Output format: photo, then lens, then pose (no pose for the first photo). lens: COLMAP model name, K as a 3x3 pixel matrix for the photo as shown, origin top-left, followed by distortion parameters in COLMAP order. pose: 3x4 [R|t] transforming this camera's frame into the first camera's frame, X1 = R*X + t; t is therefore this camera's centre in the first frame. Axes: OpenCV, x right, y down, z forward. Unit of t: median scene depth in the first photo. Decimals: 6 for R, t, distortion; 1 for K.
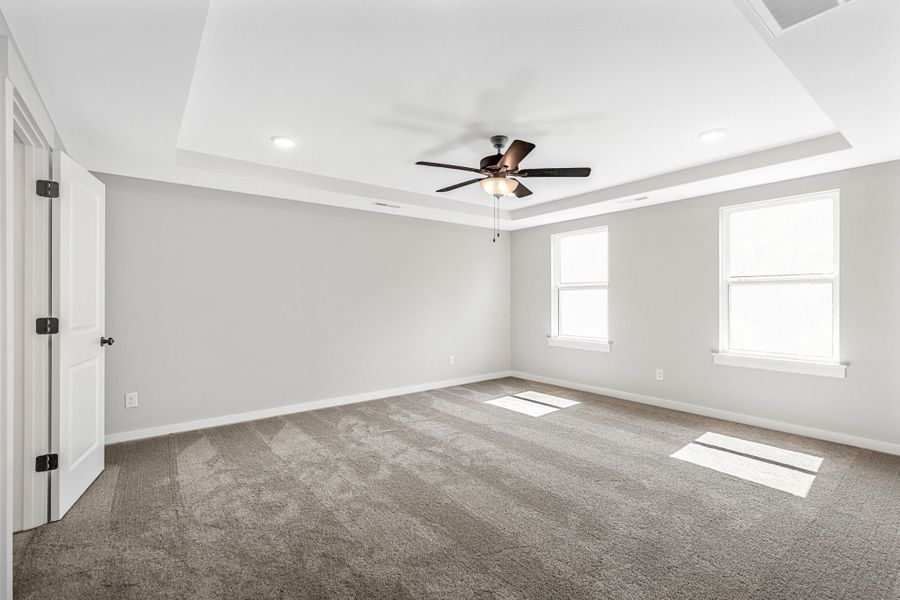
lens RADIAL K [[403.1, 0, 450.1], [0, 403.1, 297.8], [0, 0, 1]] dist [0.002472, -0.000325]
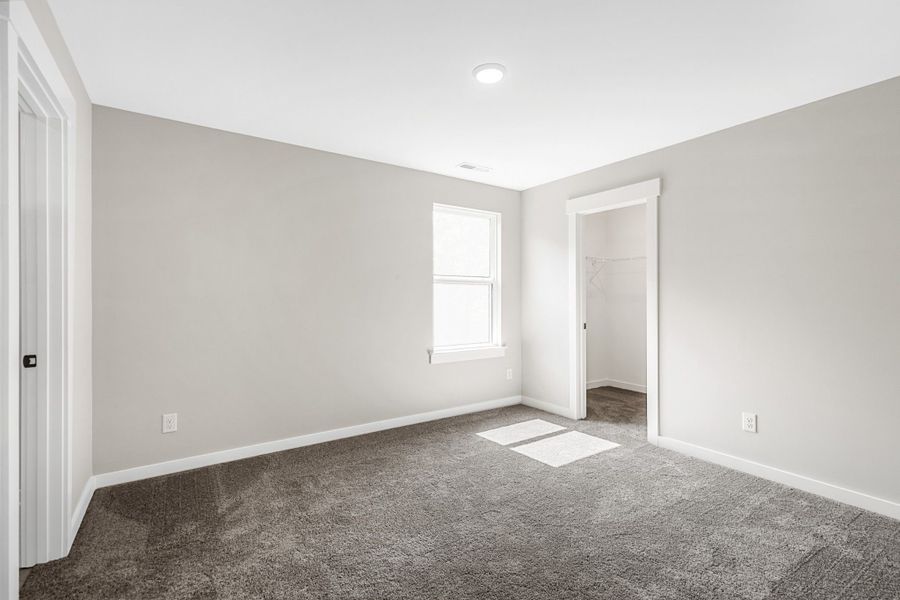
lens RADIAL K [[403.1, 0, 450.1], [0, 403.1, 297.8], [0, 0, 1]] dist [0.002472, -0.000325]
pose [[0.064771, 0.000939, 0.997900, -0.343051], [-0.004476, 0.999990, -0.000650, 0.006681], [-0.997890, -0.004424, 0.064775, 1.031382]]
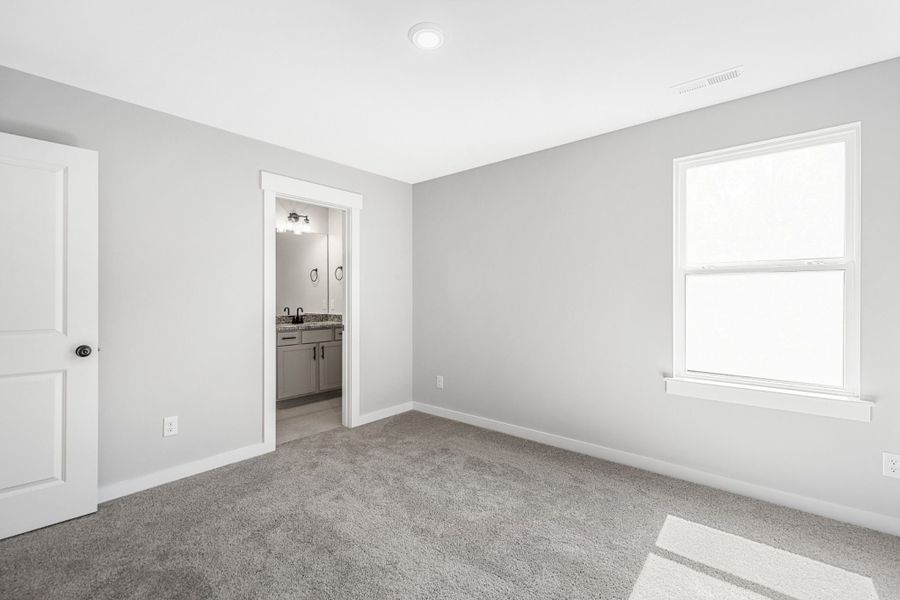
lens RADIAL K [[403.1, 0, 450.1], [0, 403.1, 297.8], [0, 0, 1]] dist [0.002472, -0.000325]
pose [[0.980762, -0.000510, 0.195205, 0.203966], [-0.000685, 0.999981, 0.006053, 0.002699], [-0.195204, -0.006070, 0.980744, 0.484599]]
